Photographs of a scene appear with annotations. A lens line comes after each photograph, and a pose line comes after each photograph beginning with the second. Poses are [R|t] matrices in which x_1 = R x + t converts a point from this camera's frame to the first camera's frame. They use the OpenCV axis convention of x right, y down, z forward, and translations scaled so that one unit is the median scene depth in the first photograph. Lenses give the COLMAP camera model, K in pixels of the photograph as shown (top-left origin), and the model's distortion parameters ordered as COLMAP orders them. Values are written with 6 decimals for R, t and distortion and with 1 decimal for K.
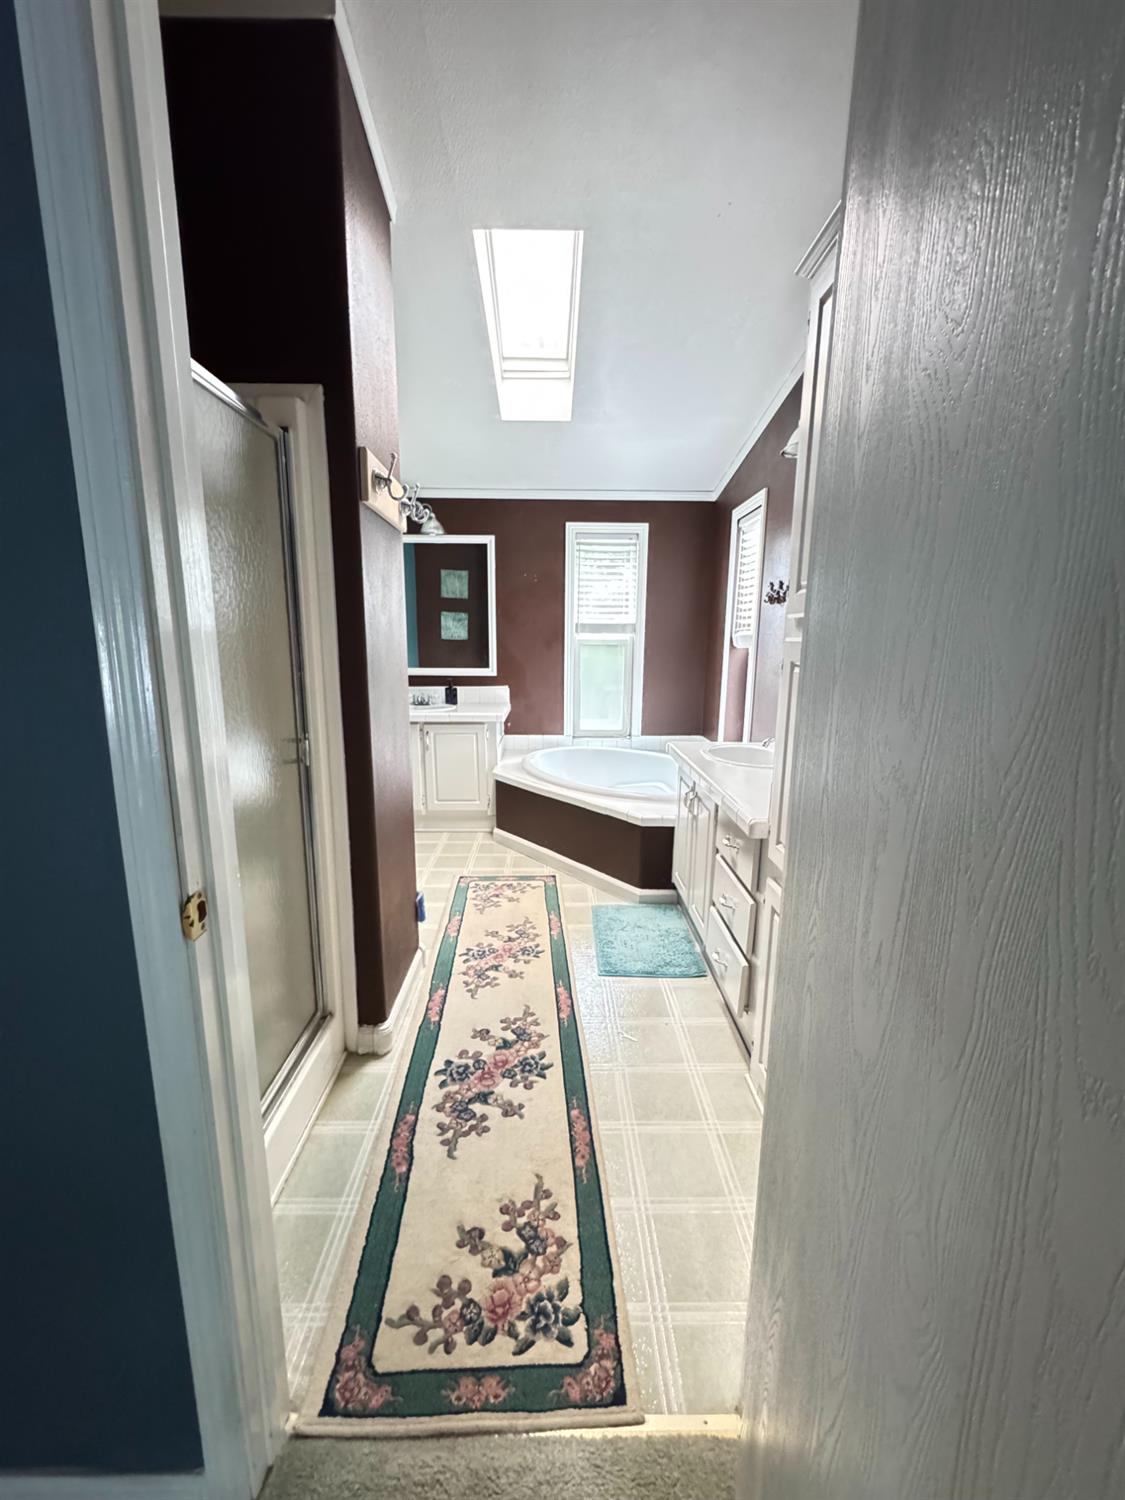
lens RADIAL K [[598.1, 0, 560.6], [0, 598.1, 746.8], [0, 0, 1]] dist [-0.001706, 0.000164]
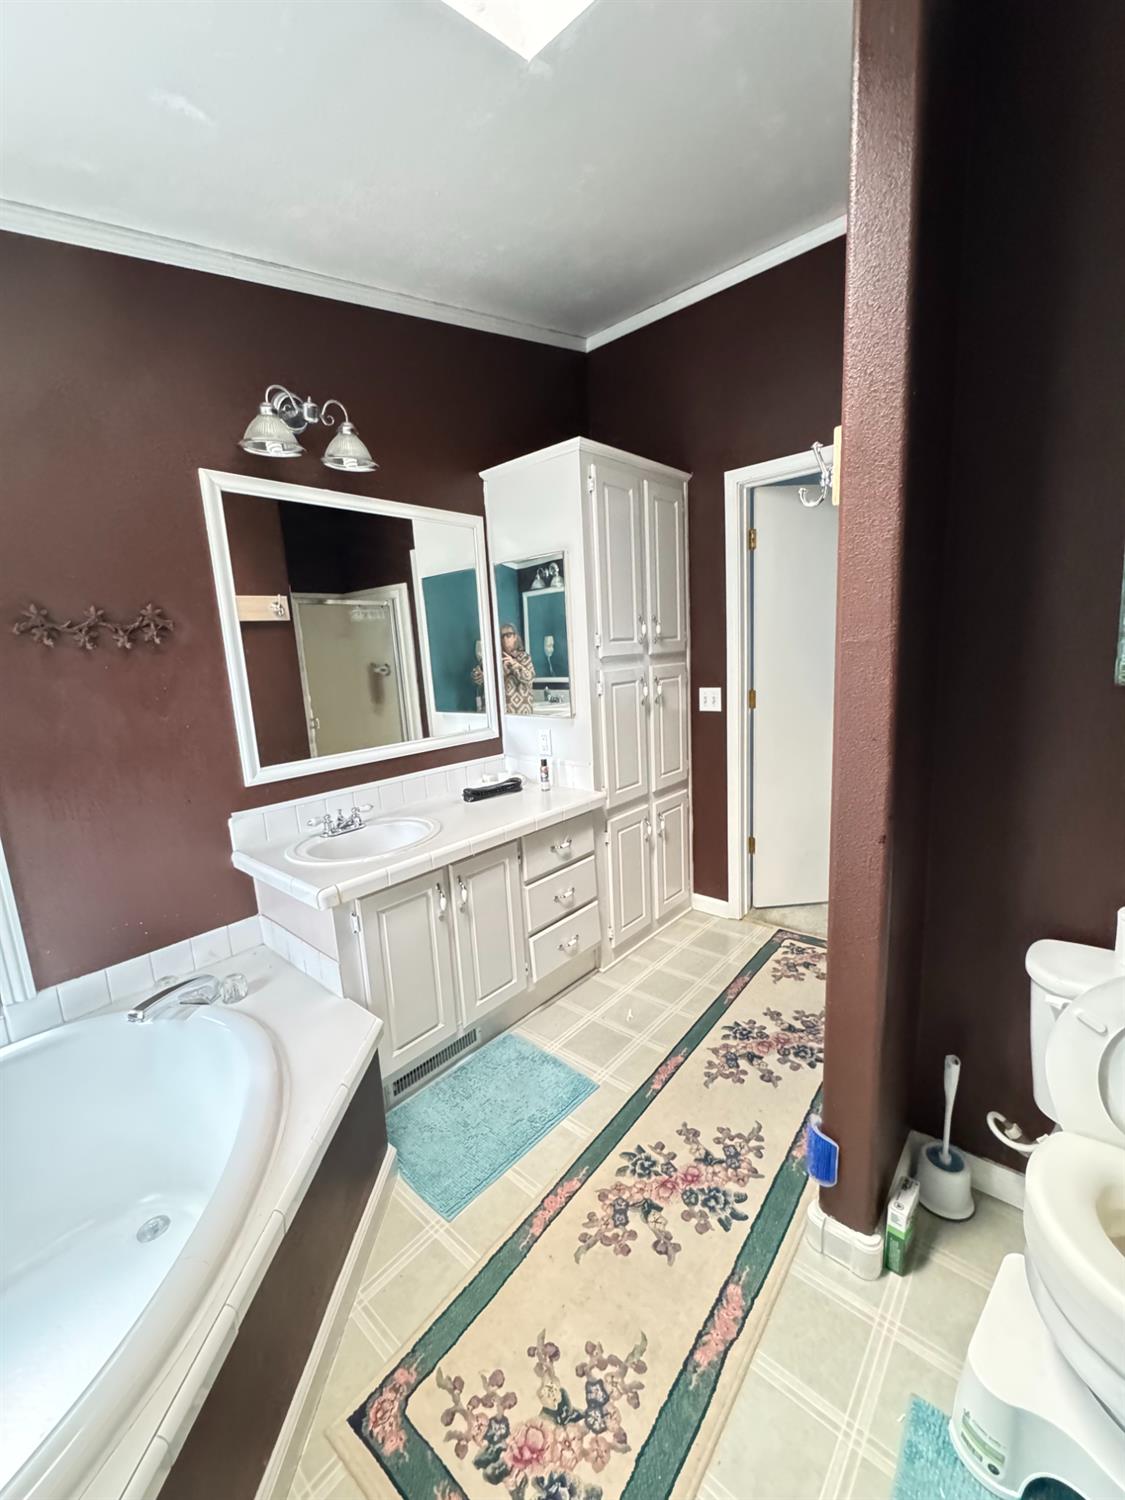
lens RADIAL K [[598.1, 0, 560.3], [0, 598.1, 753.8], [0, 0, 1]] dist [-0.001706, 0.000164]
pose [[-0.739229, -0.094704, 0.666763, -0.276194], [0.163889, 0.935002, 0.314504, -0.216122], [-0.653209, 0.341765, -0.675659, 0.979927]]
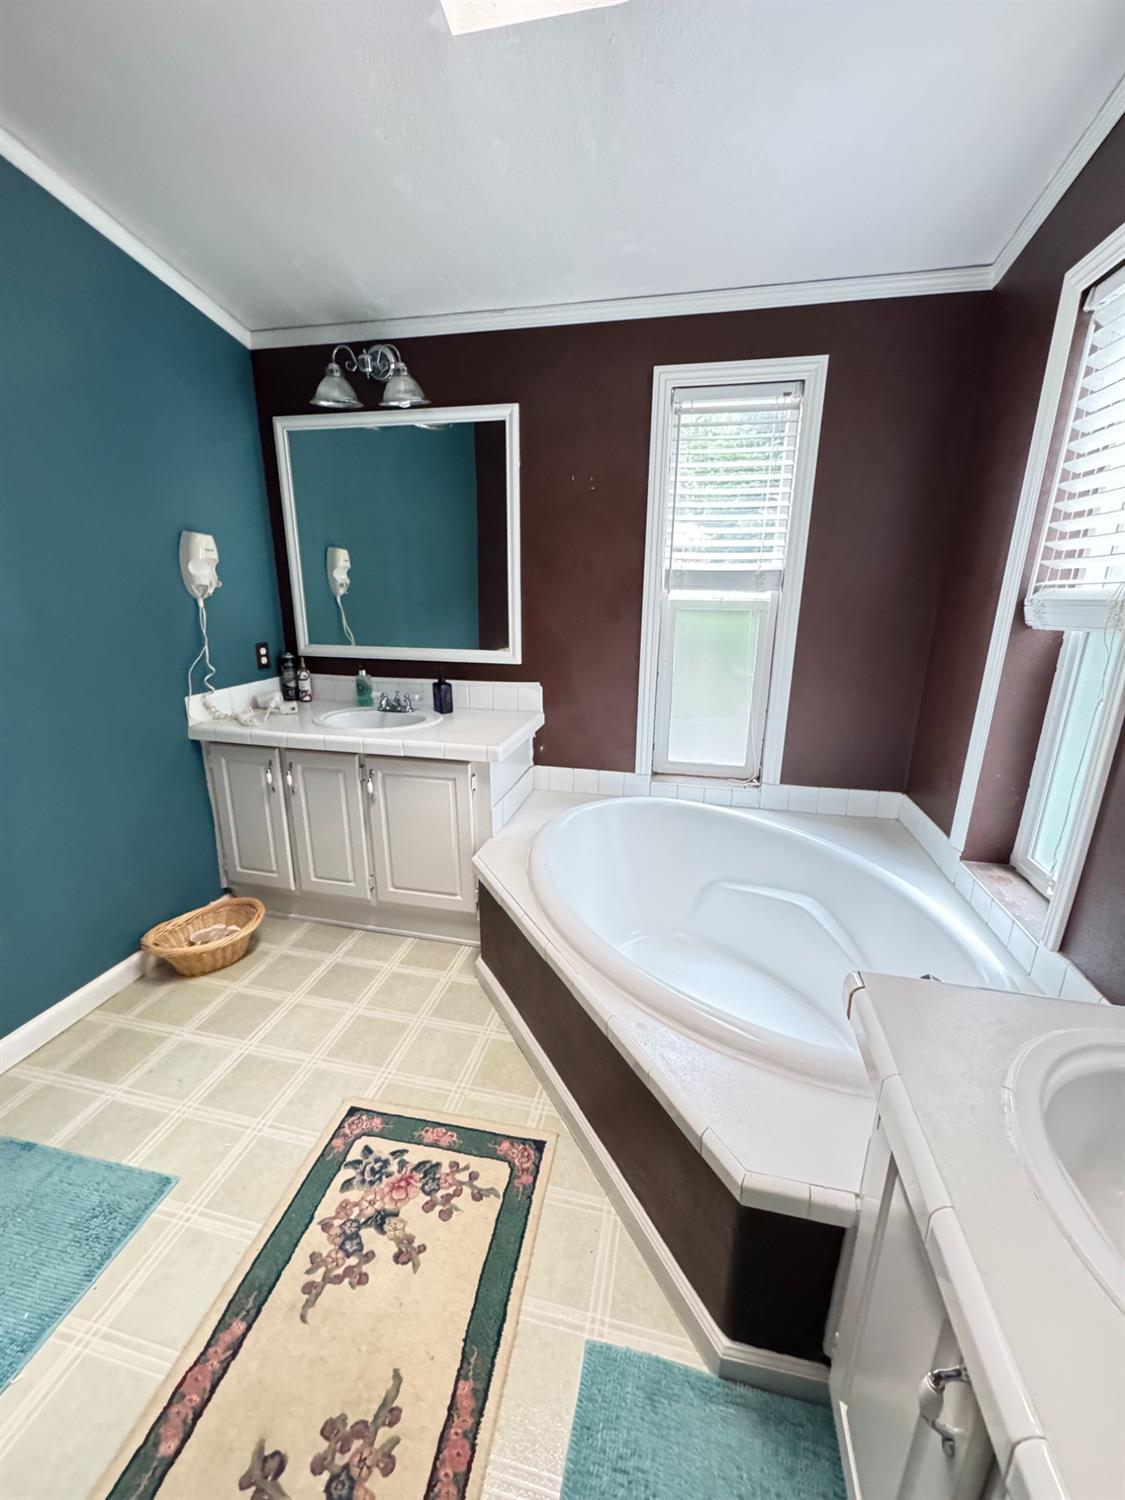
lens RADIAL K [[598.1, 0, 559.4], [0, 598.1, 747.2], [0, 0, 1]] dist [-0.001706, 0.000164]
pose [[0.971626, 0.063640, -0.227801, 0.081394], [-0.044779, 0.995199, 0.087032, -0.114848], [0.232245, -0.074361, 0.969811, 0.565385]]
